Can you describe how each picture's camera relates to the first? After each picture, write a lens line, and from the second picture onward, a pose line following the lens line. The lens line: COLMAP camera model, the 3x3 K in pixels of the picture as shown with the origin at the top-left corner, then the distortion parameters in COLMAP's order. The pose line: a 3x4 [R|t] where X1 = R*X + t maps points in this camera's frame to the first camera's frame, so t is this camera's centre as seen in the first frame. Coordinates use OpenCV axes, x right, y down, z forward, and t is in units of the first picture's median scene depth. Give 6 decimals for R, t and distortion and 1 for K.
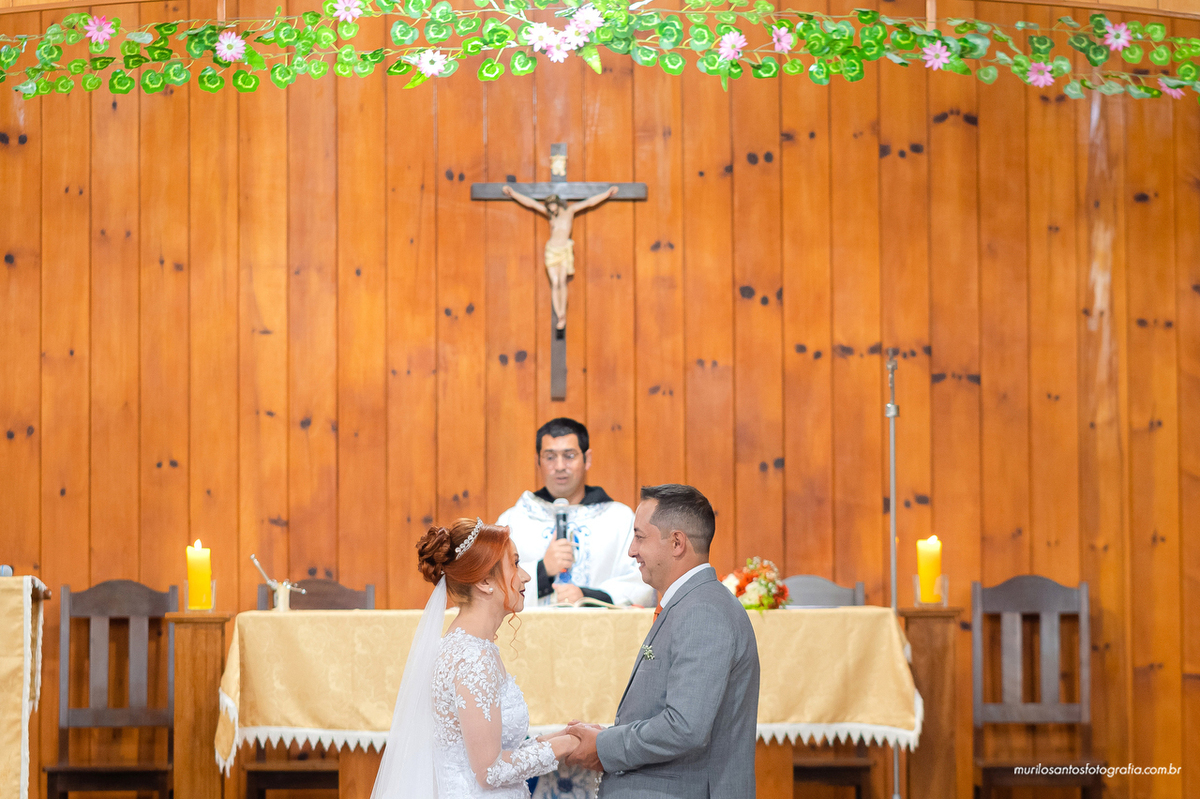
lens RADIAL K [[4497.6, 0, 600.0], [0, 4497.6, 399.5], [0, 0, 1]] dist [0.067547, 2.118721]
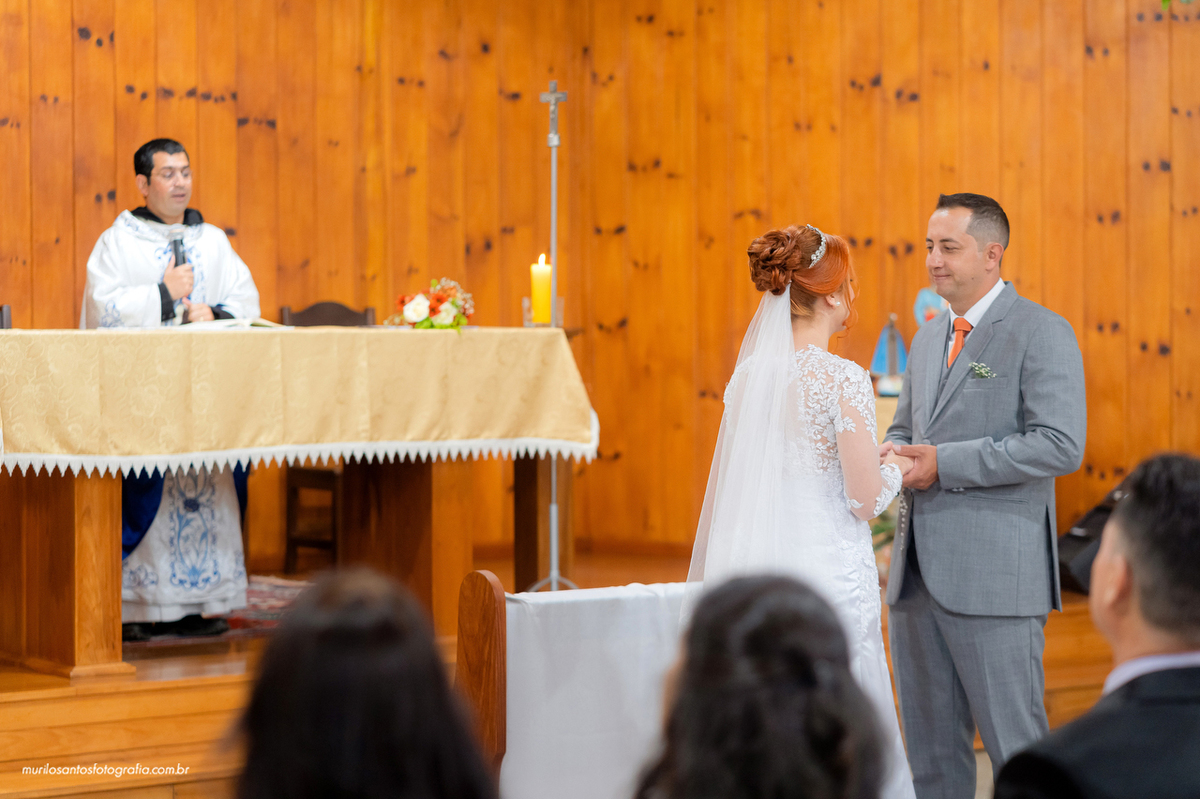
lens RADIAL K [[2941.6, 0, 600.0], [0, 2941.6, 399.5], [0, 0, 1]] dist [-0.101449, 0.100178]
pose [[0.810413, -0.012090, 0.585735, -0.276713], [-0.026706, 0.997985, 0.057549, 0.019485], [-0.585250, -0.062281, 0.808457, 0.366523]]
